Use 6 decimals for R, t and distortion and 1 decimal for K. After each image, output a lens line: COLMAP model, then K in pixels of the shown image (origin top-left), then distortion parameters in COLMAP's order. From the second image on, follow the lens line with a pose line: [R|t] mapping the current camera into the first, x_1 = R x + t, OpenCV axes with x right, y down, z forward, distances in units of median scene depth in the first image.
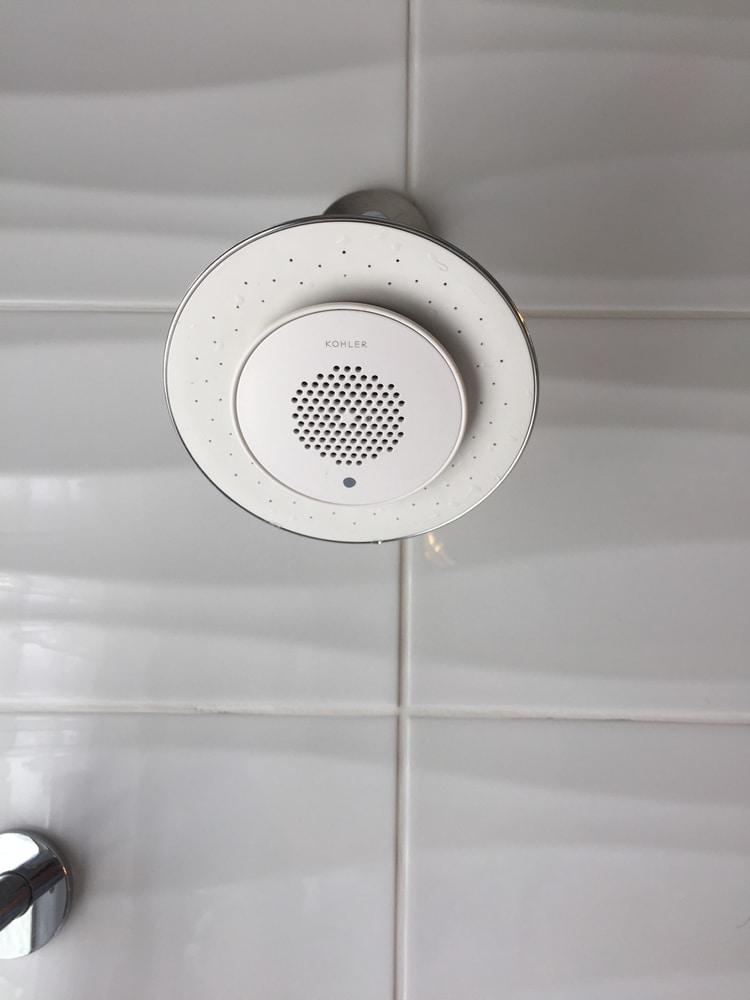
lens RADIAL K [[648.9, 0, 375.0], [0, 648.9, 500.0], [0, 0, 1]] dist [0.000094, -0.043667]
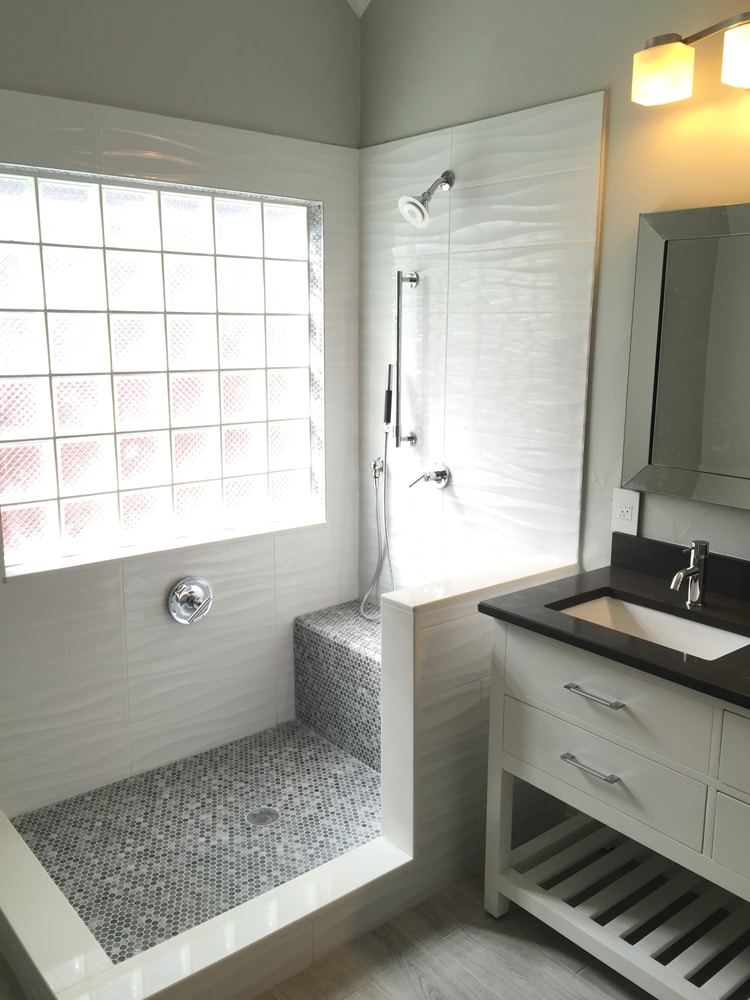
lens RADIAL K [[858.8, 0, 374.4], [0, 858.8, 495.3], [0, 0, 1]] dist [0.093193, -0.135170]
pose [[0.653087, 0.134470, -0.745248, 6.760257], [0.050519, 0.974180, 0.220050, 0.779429], [0.755595, -0.181361, 0.629431, -5.906660]]
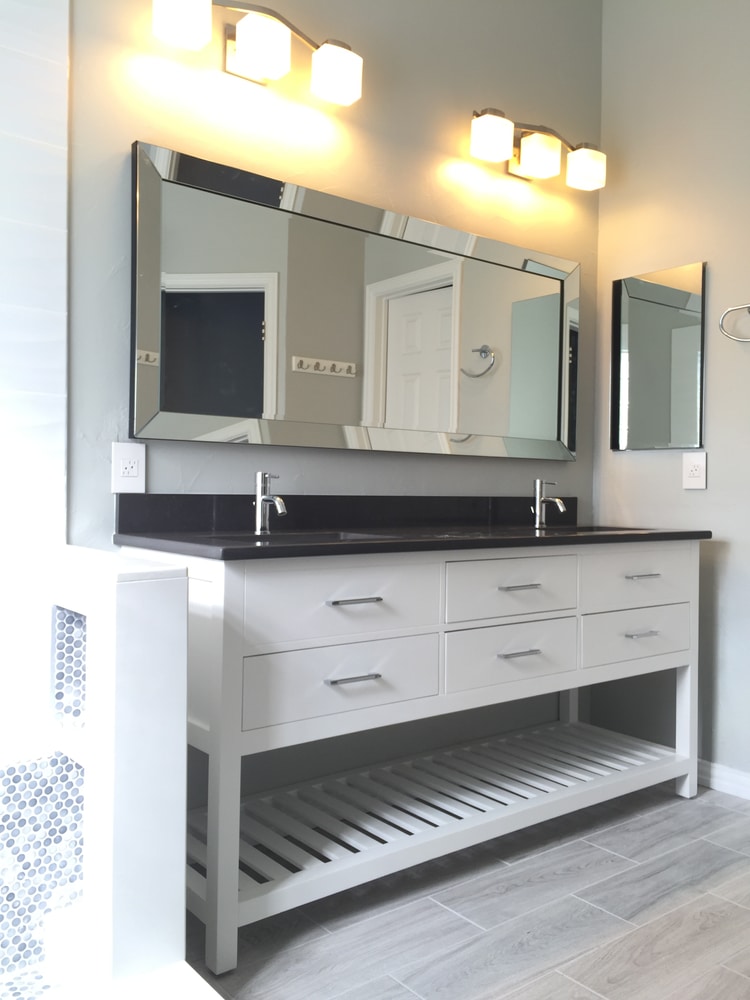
lens RADIAL K [[858.8, 0, 374.4], [0, 858.8, 495.3], [0, 0, 1]] dist [0.093193, -0.135170]
pose [[0.766601, -0.013191, 0.641989, -0.613912], [-0.033665, 0.997588, 0.060697, 2.516763], [-0.641241, -0.068143, 0.764308, -5.850748]]
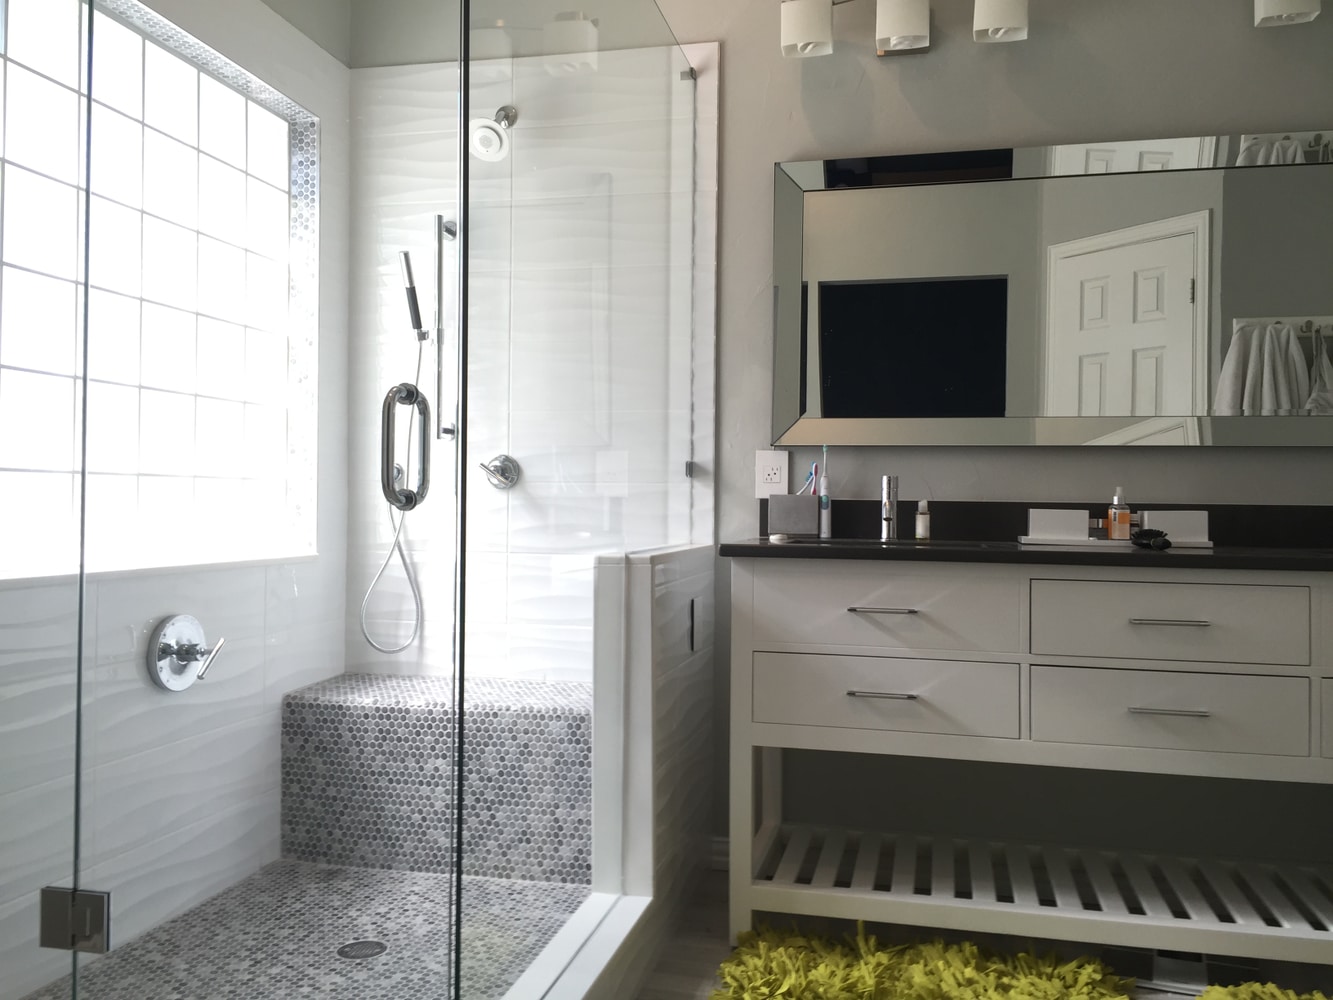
lens RADIAL K [[1136.7, 0, 669.5], [0, 1136.7, 499.8], [0, 0, 1]] dist [0.104026, -0.138251]
pose [[0.980932, -0.007895, -0.194189, 3.385167], [0.017596, 0.998679, 0.048286, 2.521756], [0.193552, -0.050782, 0.979775, -8.834245]]
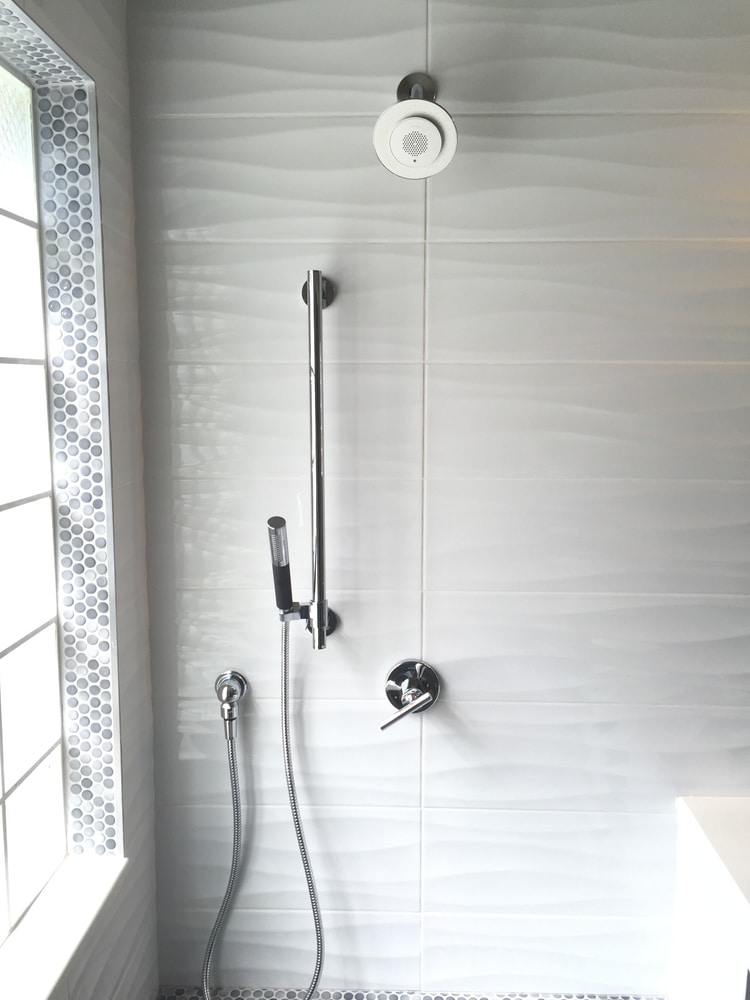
lens RADIAL K [[858.8, 0, 374.4], [0, 858.8, 495.3], [0, 0, 1]] dist [0.093193, -0.135170]
pose [[0.999858, -0.015321, -0.006950, -0.218494], [0.016342, 0.982615, 0.184933, 0.791651], [0.003996, -0.185021, 0.982727, -3.722433]]
